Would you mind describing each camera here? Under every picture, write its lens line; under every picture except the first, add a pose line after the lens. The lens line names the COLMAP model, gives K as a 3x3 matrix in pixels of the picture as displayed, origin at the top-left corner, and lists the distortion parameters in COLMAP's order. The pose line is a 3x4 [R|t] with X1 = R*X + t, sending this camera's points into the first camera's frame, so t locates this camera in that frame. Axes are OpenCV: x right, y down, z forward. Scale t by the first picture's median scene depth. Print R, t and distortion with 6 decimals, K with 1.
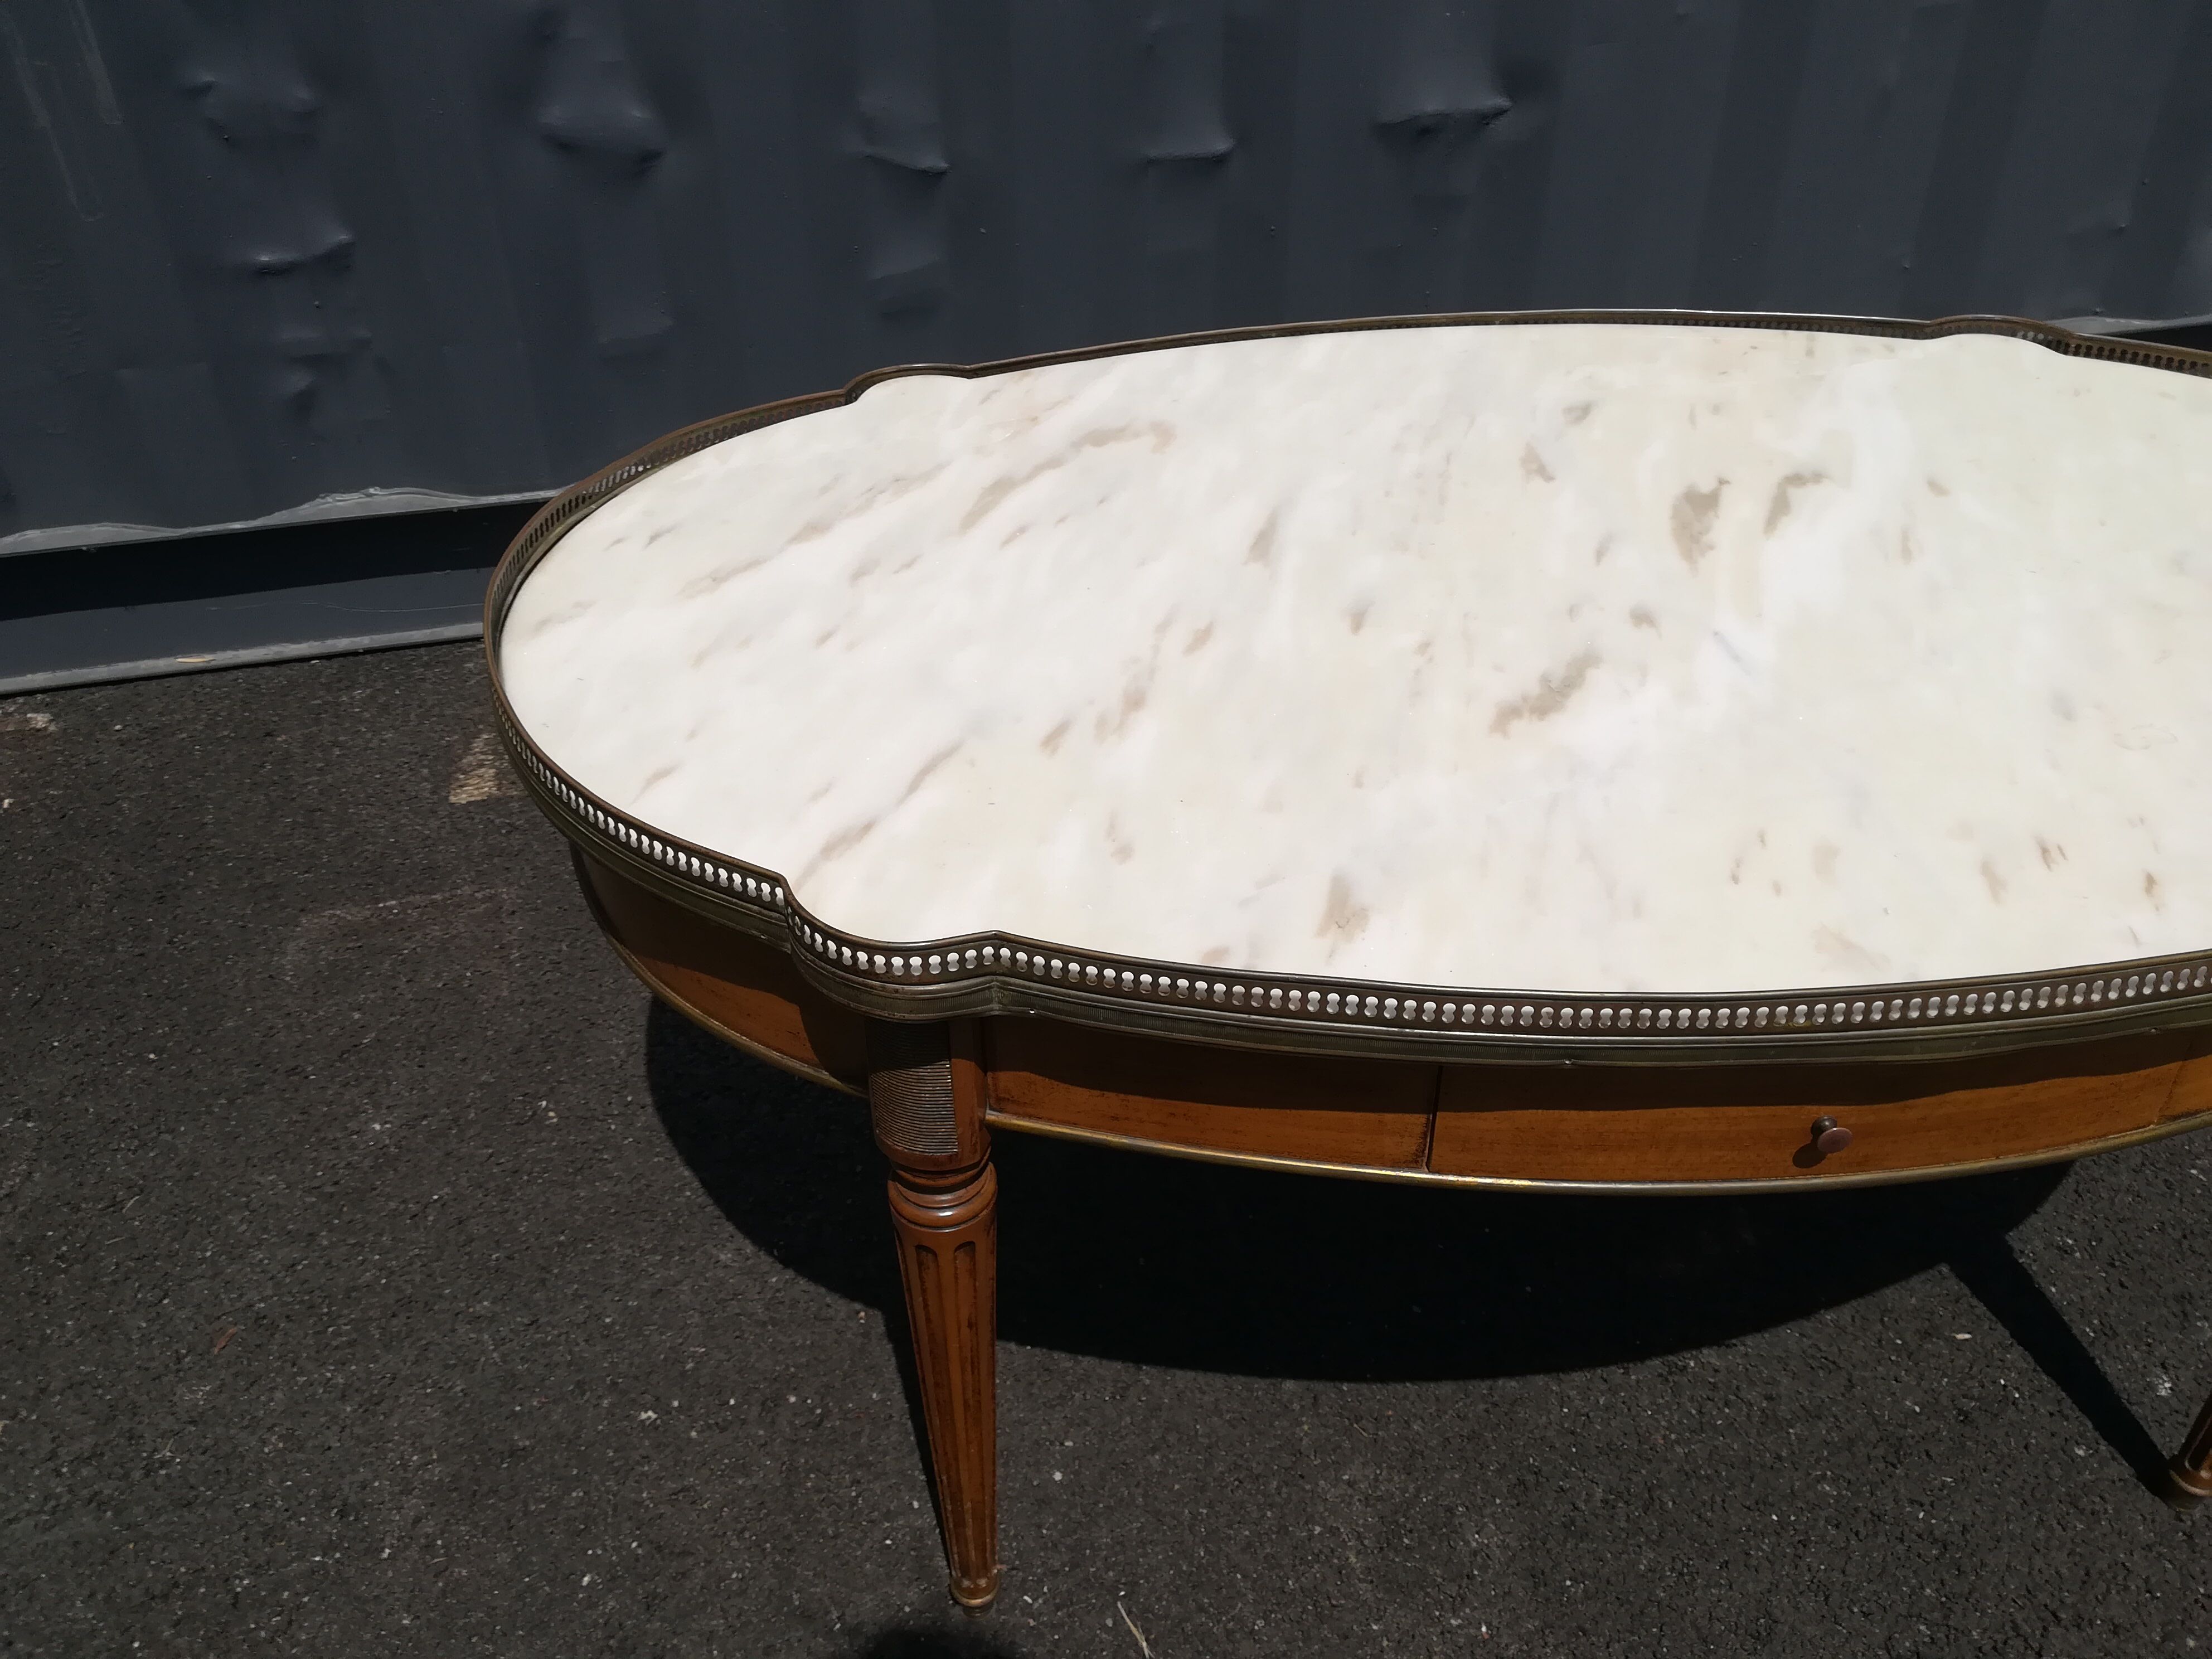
lens RADIAL K [[1762.9, 0, 1106.0], [0, 1762.9, 829.5], [0, 0, 1]] dist [0.008648, -0.035879]
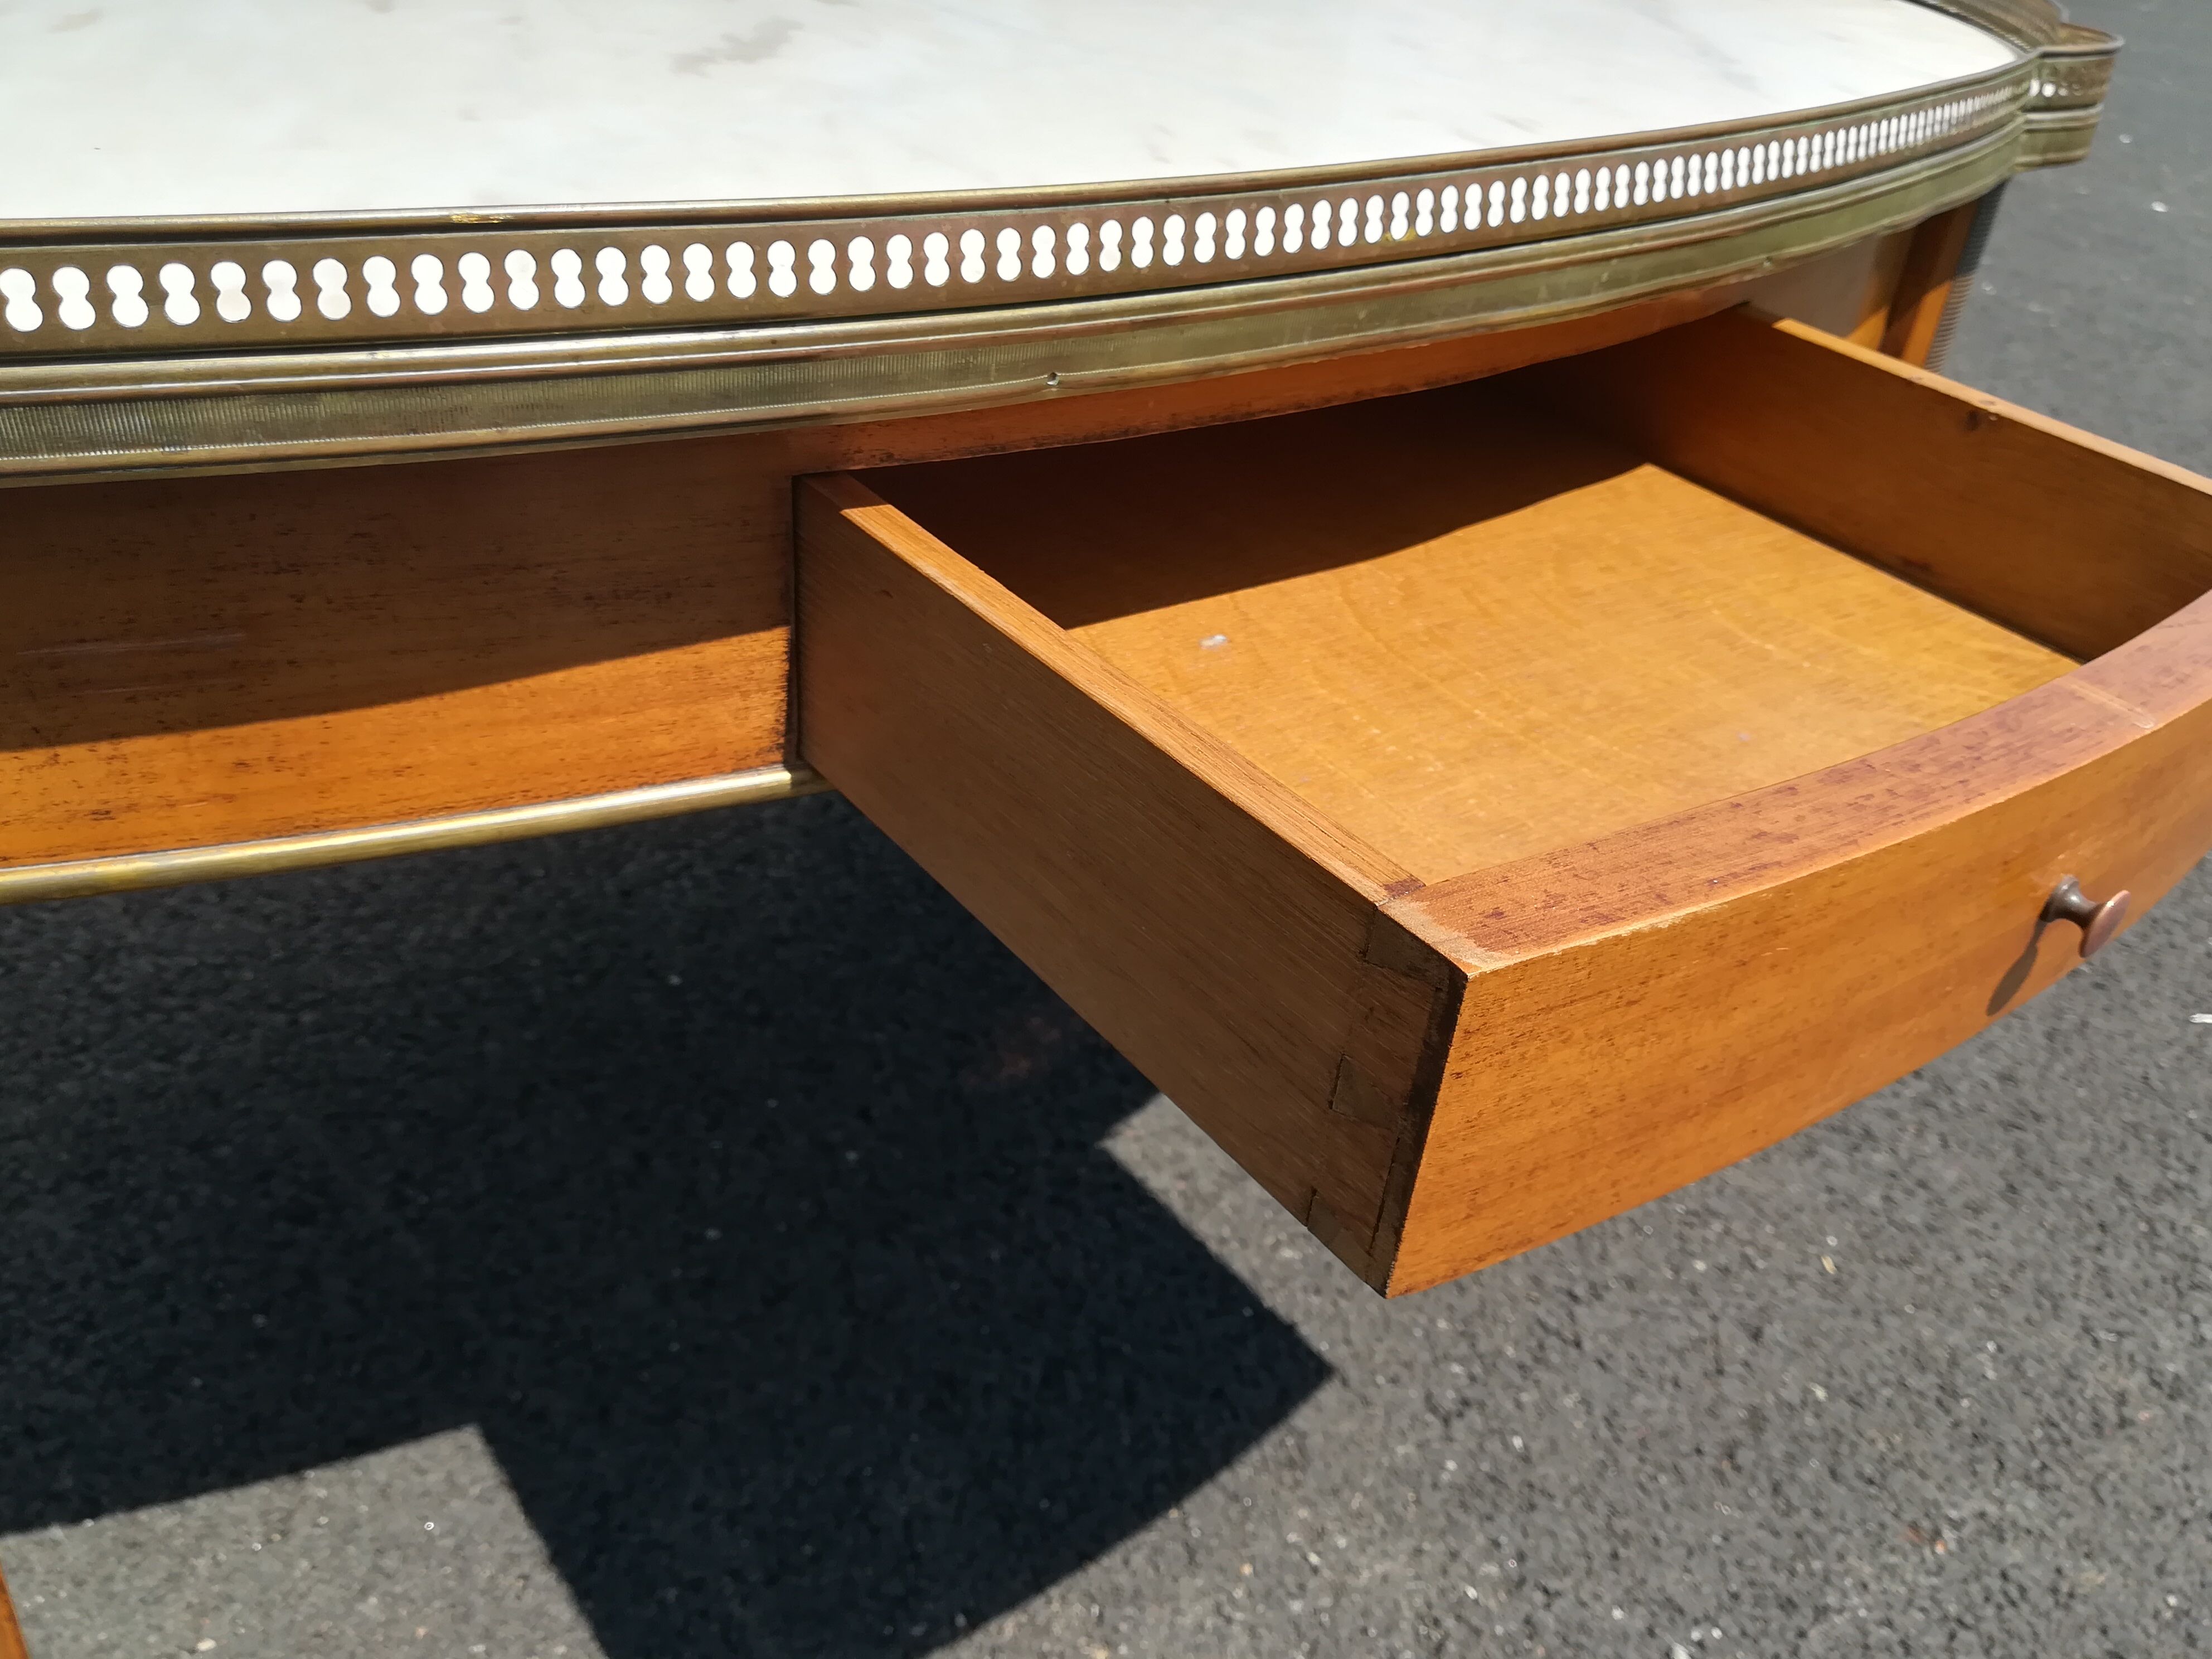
lens RADIAL K [[1762.9, 0, 1106.0], [0, 1762.9, 829.5], [0, 0, 1]] dist [0.008648, -0.035879]
pose [[0.834410, -0.223395, 0.503840, -0.005627], [0.241813, 0.969873, 0.029561, 0.150991], [-0.495265, 0.097169, 0.863291, 0.353409]]
